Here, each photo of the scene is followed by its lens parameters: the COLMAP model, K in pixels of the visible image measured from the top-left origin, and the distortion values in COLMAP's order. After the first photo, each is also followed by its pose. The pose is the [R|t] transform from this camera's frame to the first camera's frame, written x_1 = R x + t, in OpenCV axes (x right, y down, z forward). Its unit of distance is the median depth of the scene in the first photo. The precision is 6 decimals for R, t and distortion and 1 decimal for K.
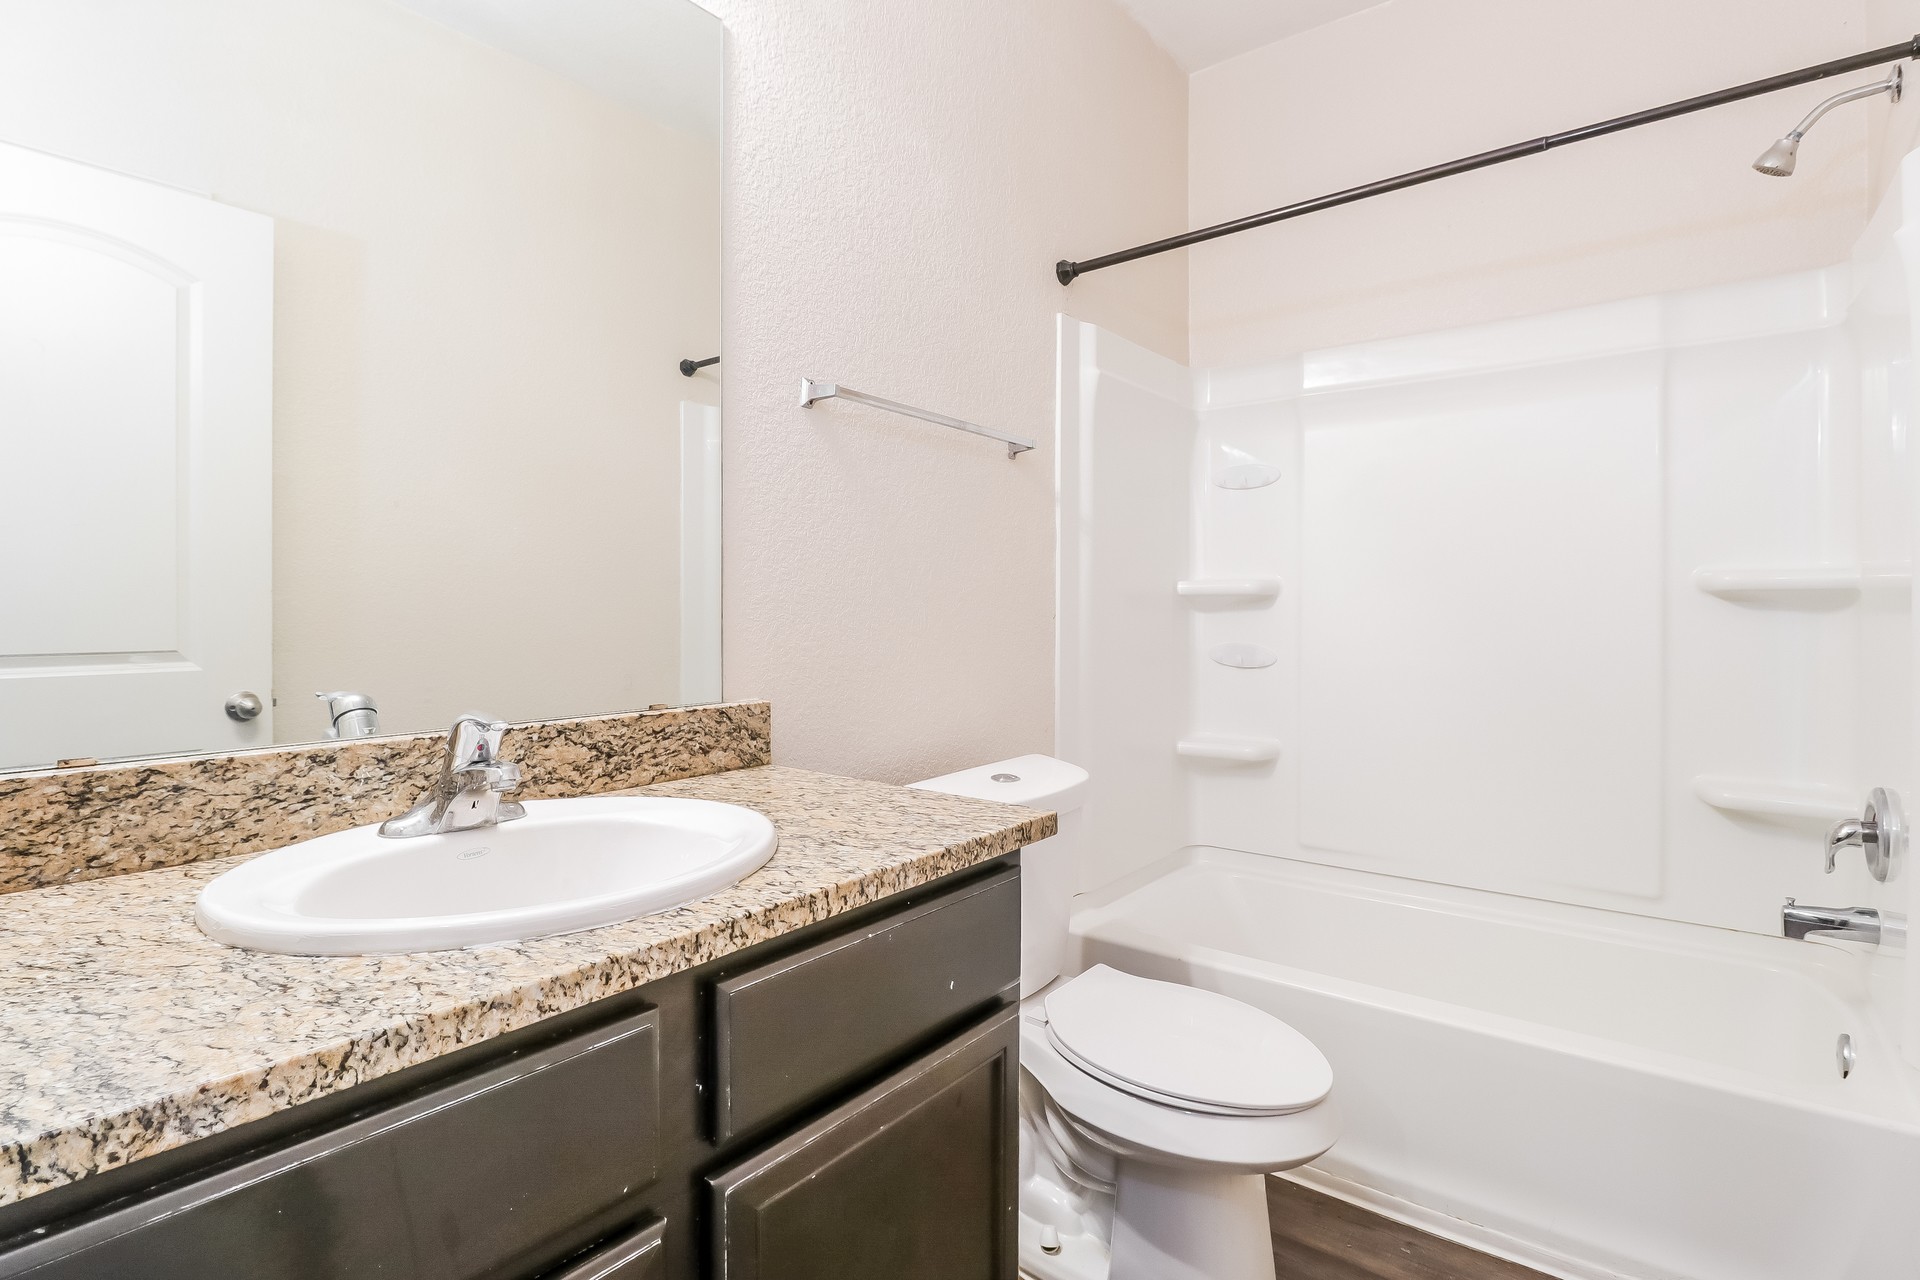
lens RADIAL K [[928.7, 0, 923.7], [0, 928.7, 592.7], [0, 0, 1]] dist [-0.006232, -0.002971]
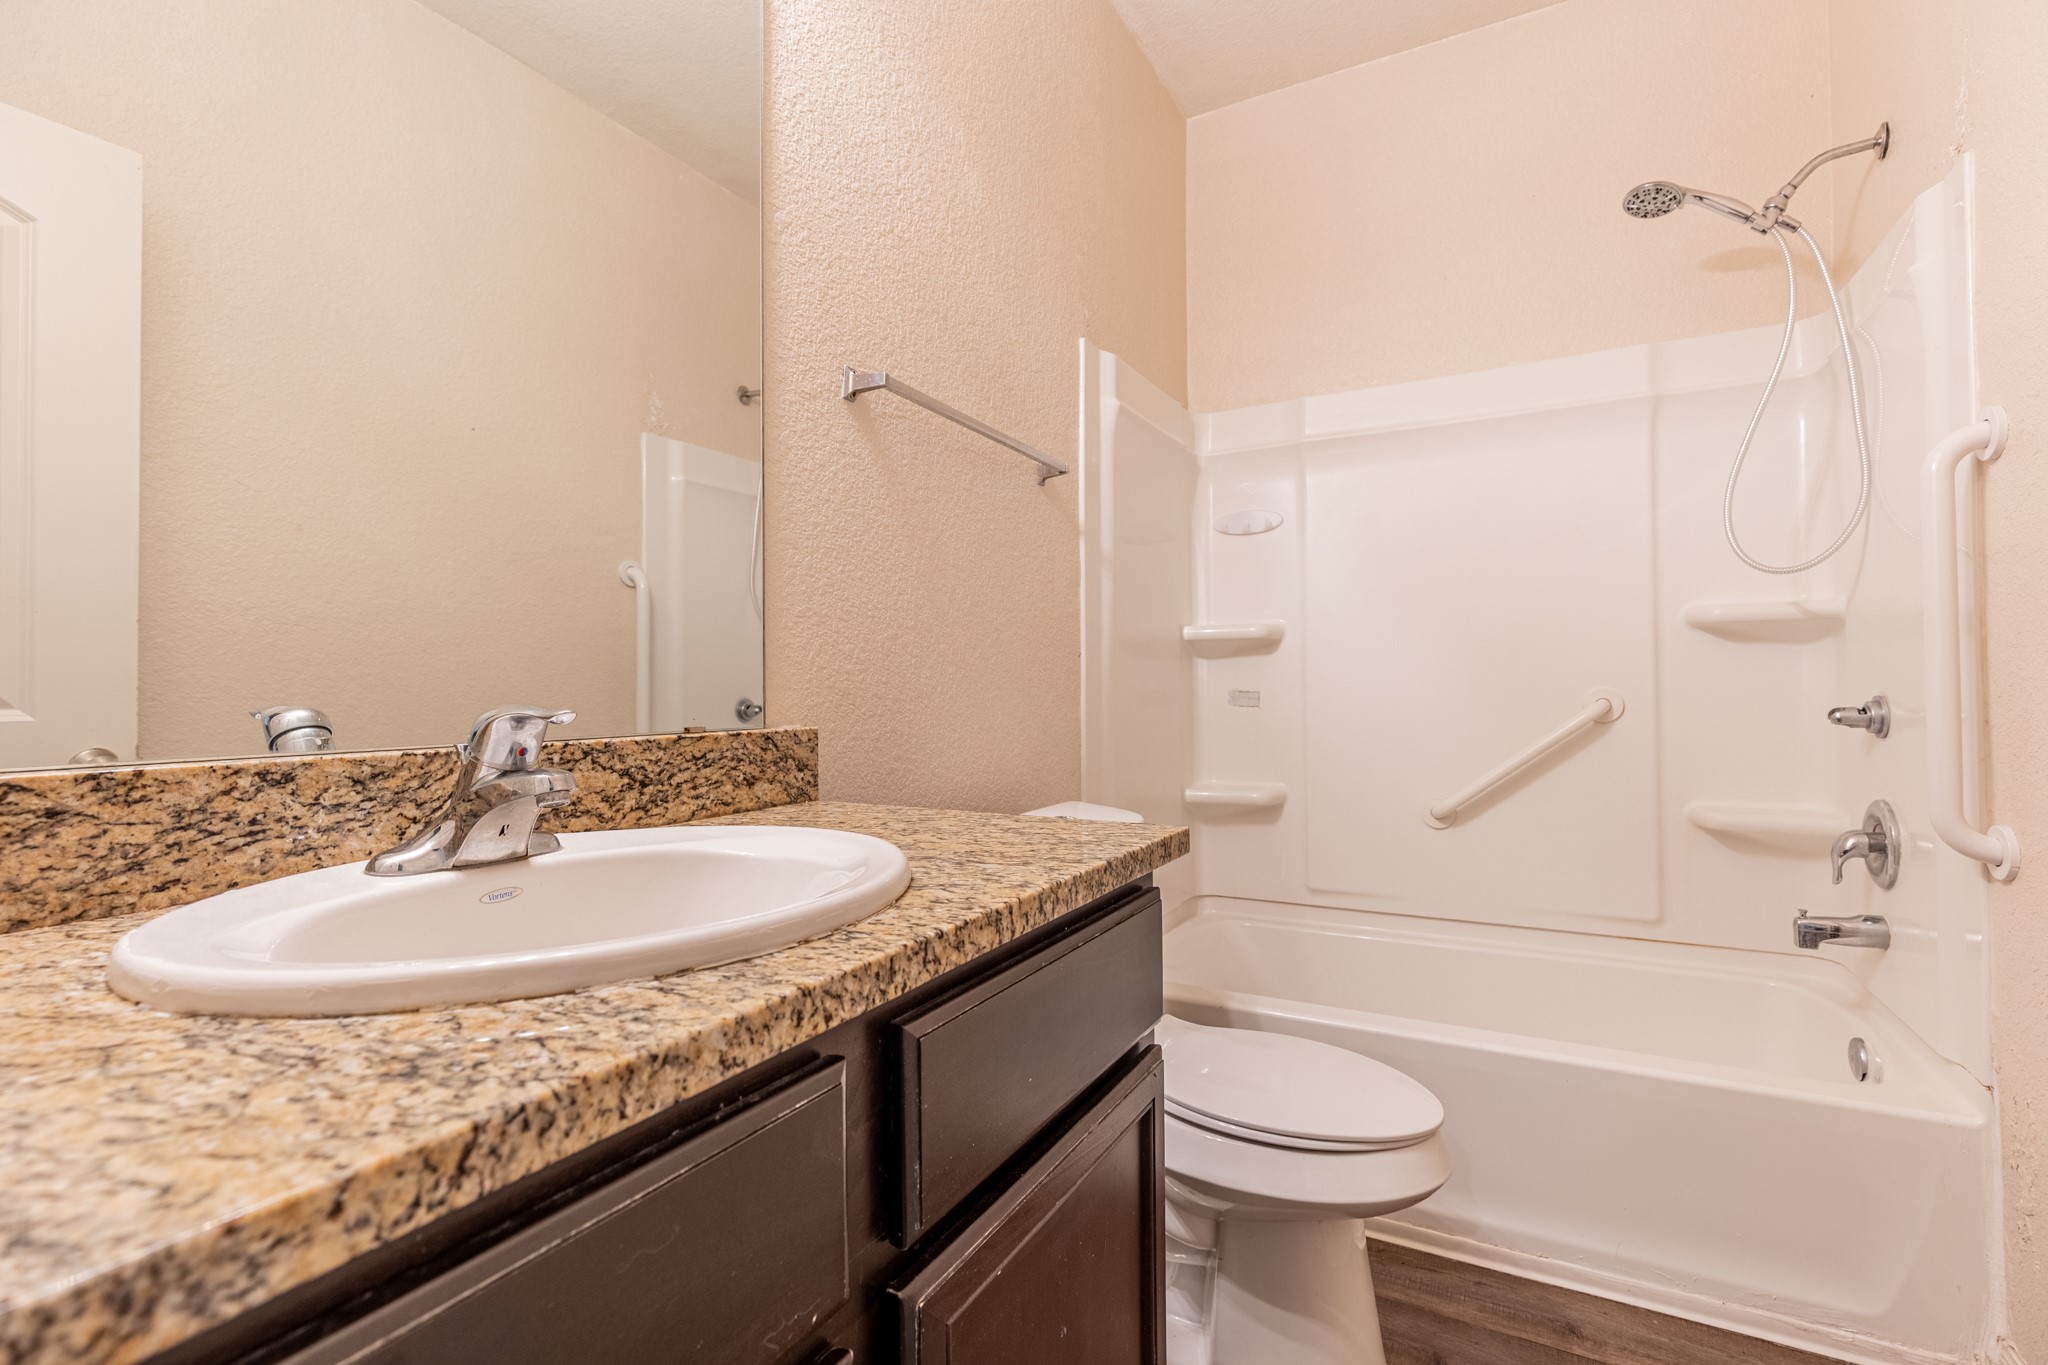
lens RADIAL K [[921.0, 0, 1006.0], [0, 921.0, 661.1], [0, 0, 1]] dist [0.012556, -0.002203]
pose [[0.986172, -0.001266, 0.165720, -0.208101], [0.003580, 0.999900, -0.013671, 0.103890], [-0.165686, 0.014075, 0.986078, 0.183352]]
